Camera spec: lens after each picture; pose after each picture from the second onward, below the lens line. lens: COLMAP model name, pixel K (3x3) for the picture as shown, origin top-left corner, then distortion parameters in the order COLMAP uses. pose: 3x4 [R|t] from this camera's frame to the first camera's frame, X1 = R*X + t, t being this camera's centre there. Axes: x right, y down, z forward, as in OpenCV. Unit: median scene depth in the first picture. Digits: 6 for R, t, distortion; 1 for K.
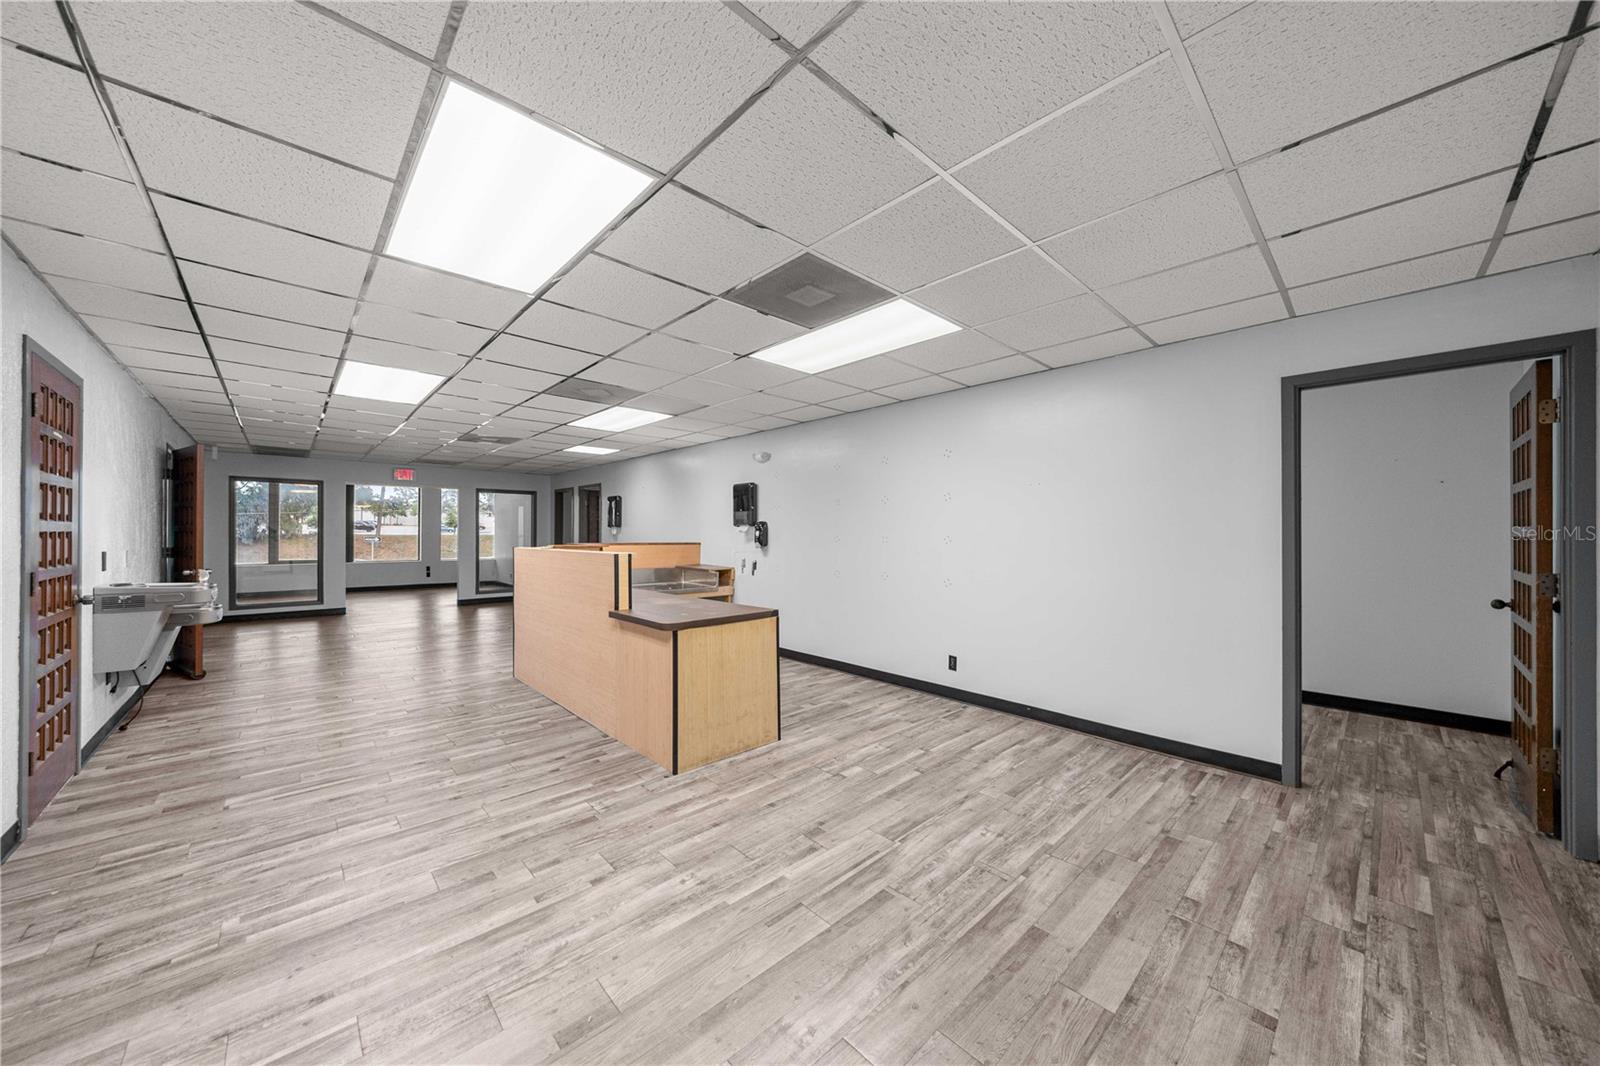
lens RADIAL K [[554.9, 0, 791.8], [0, 554.9, 533.4], [0, 0, 1]] dist [0.011737, -0.000367]
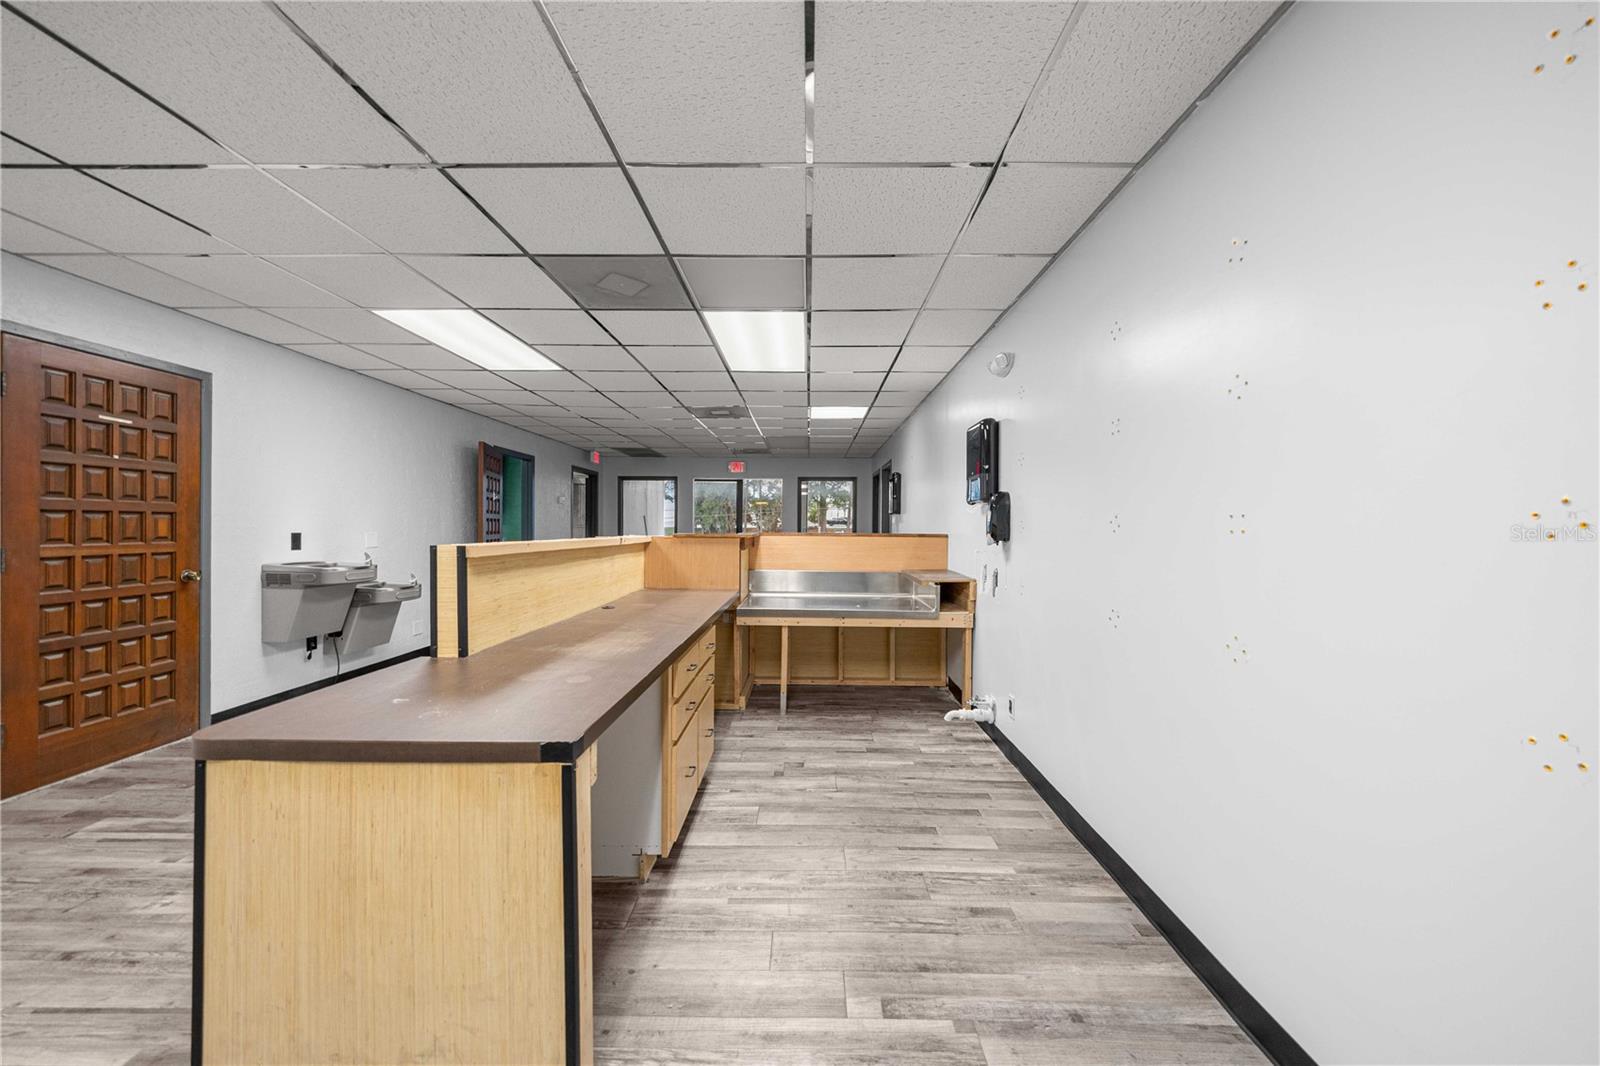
lens RADIAL K [[554.9, 0, 802.3], [0, 554.9, 527.9], [0, 0, 1]] dist [0.011737, -0.000367]
pose [[0.720944, 0.002831, -0.692987, 0.162554], [-0.002884, 0.999995, 0.001085, 0.010500], [0.692987, 0.001216, 0.720949, 0.497050]]
